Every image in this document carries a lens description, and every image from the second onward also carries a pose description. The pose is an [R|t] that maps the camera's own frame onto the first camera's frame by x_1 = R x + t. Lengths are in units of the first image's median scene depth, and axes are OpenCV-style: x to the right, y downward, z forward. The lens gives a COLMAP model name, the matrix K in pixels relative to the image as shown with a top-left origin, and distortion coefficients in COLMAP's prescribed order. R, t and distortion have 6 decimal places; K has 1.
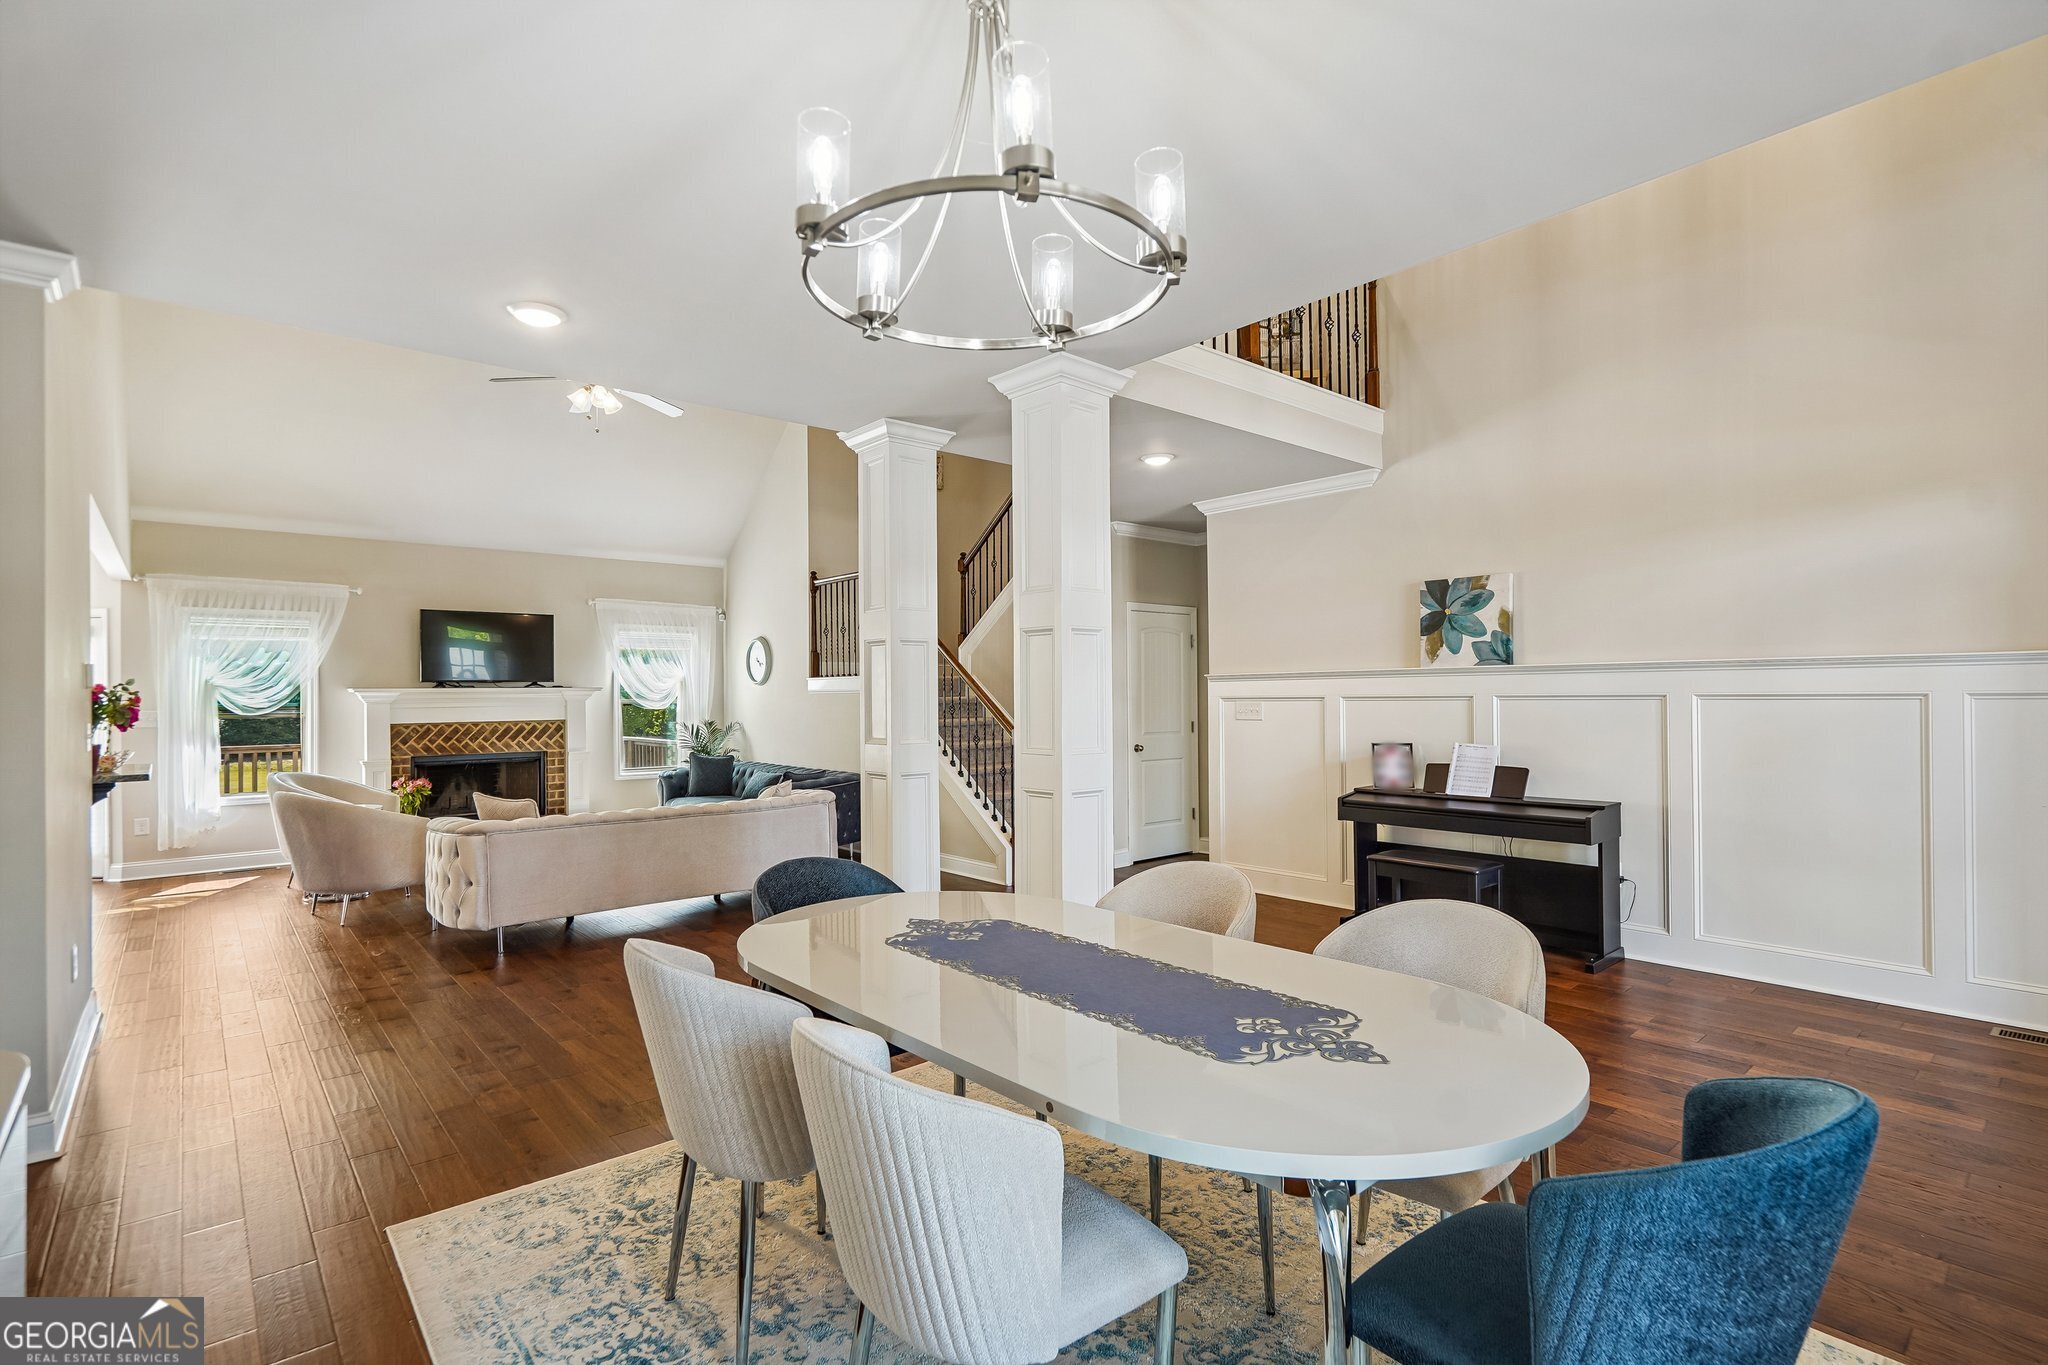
lens RADIAL K [[961.3, 0, 1002.8], [0, 961.3, 700.0], [0, 0, 1]] dist [0.000226, 0.001067]
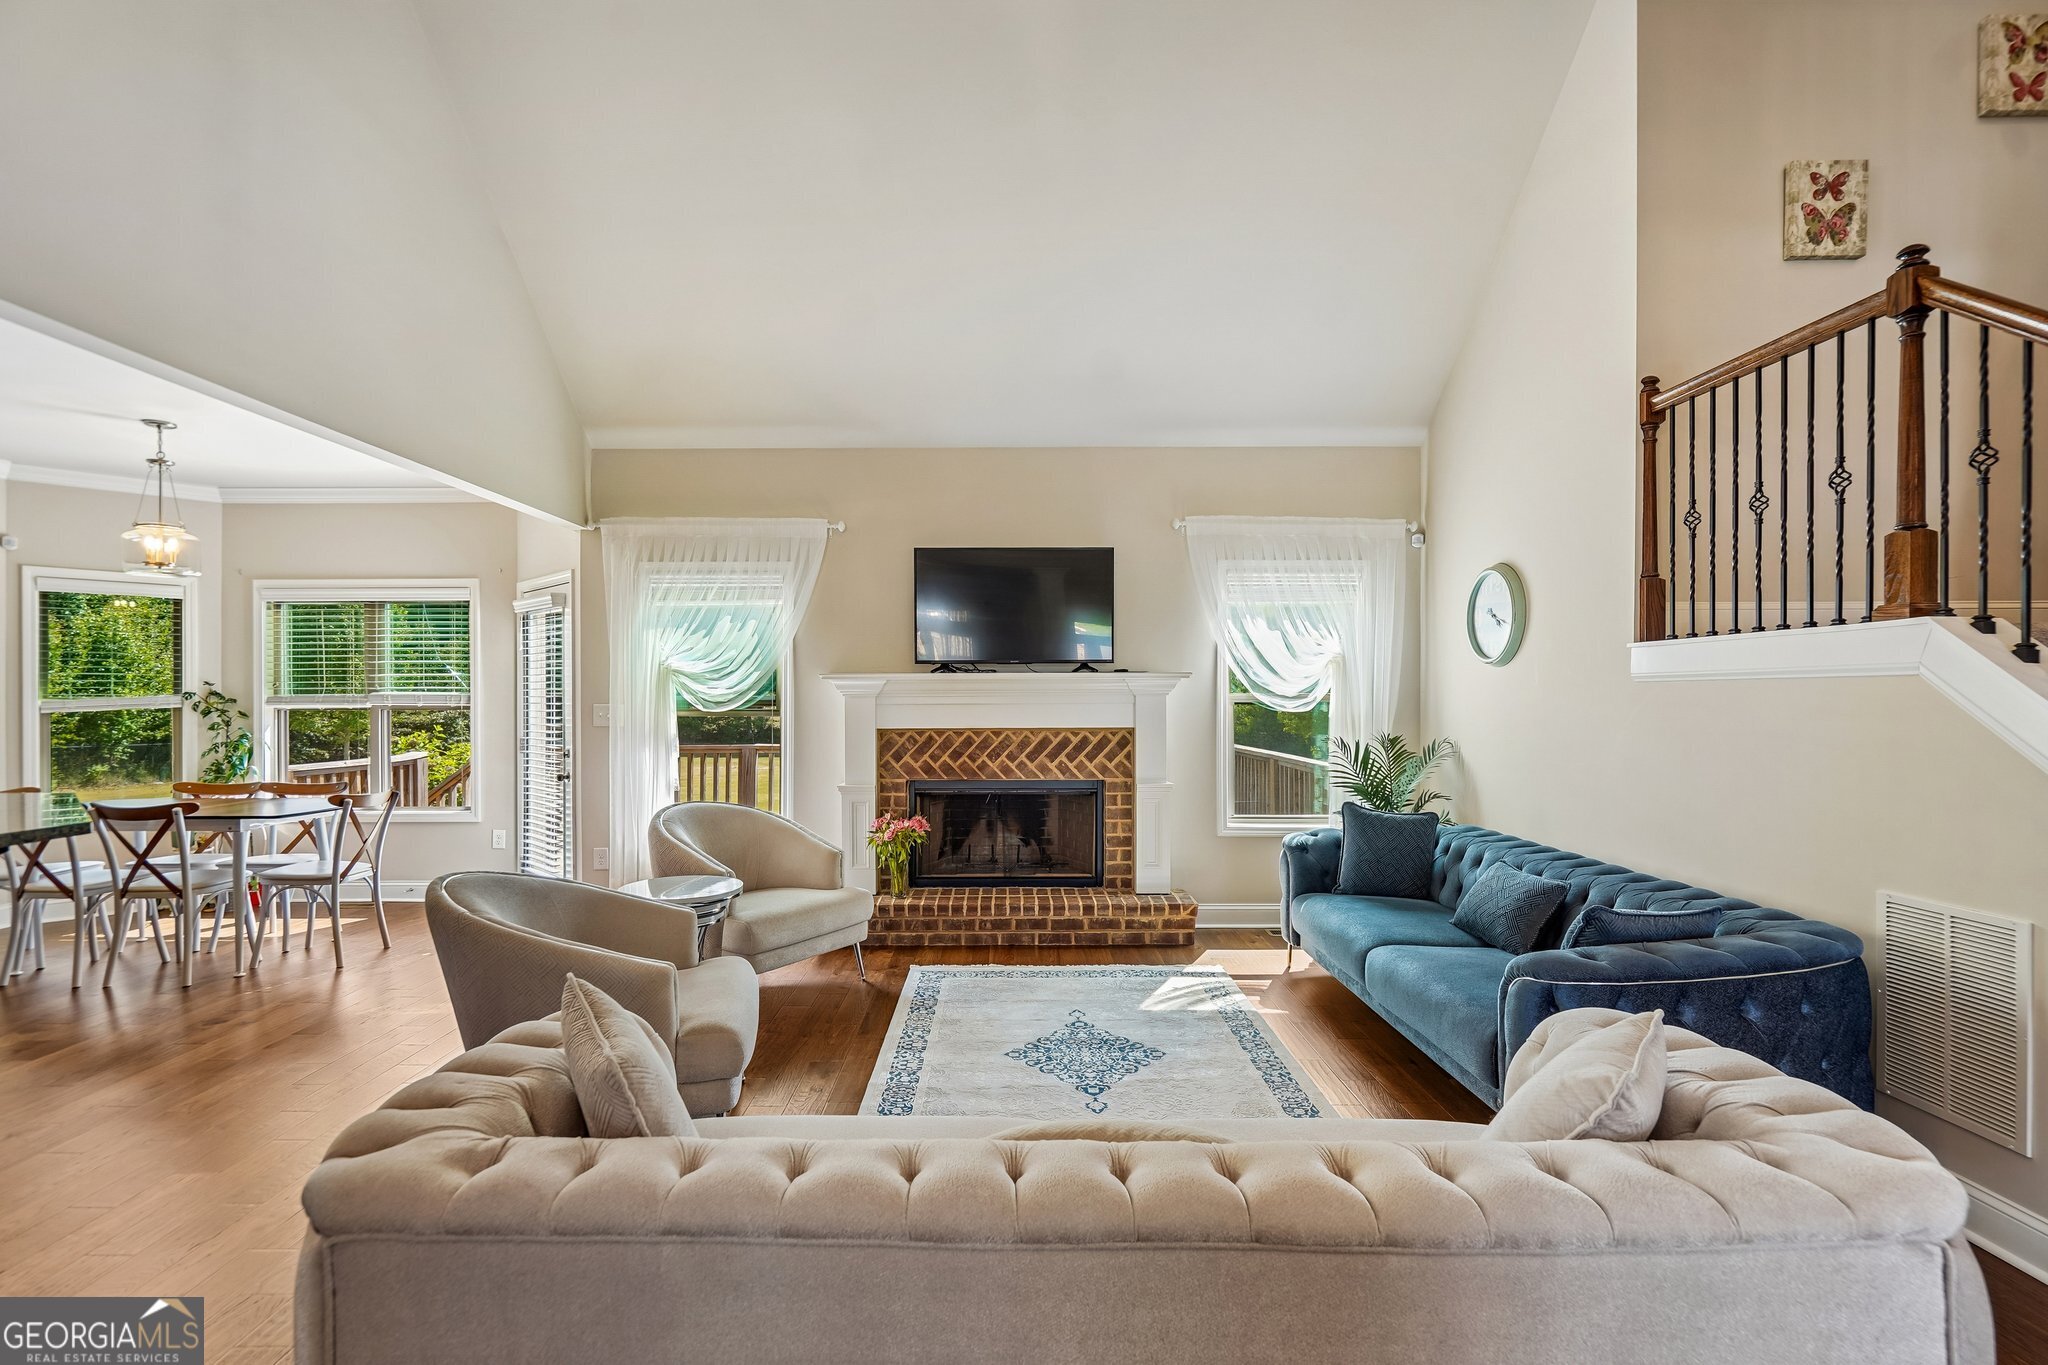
lens RADIAL K [[961.3, 0, 1002.8], [0, 961.3, 700.0], [0, 0, 1]] dist [0.000226, 0.001067]
pose [[0.758154, 0.009119, -0.652012, -0.145931], [-0.007355, 0.999958, 0.005433, 0.001216], [0.652034, 0.000676, 0.758190, 0.545919]]
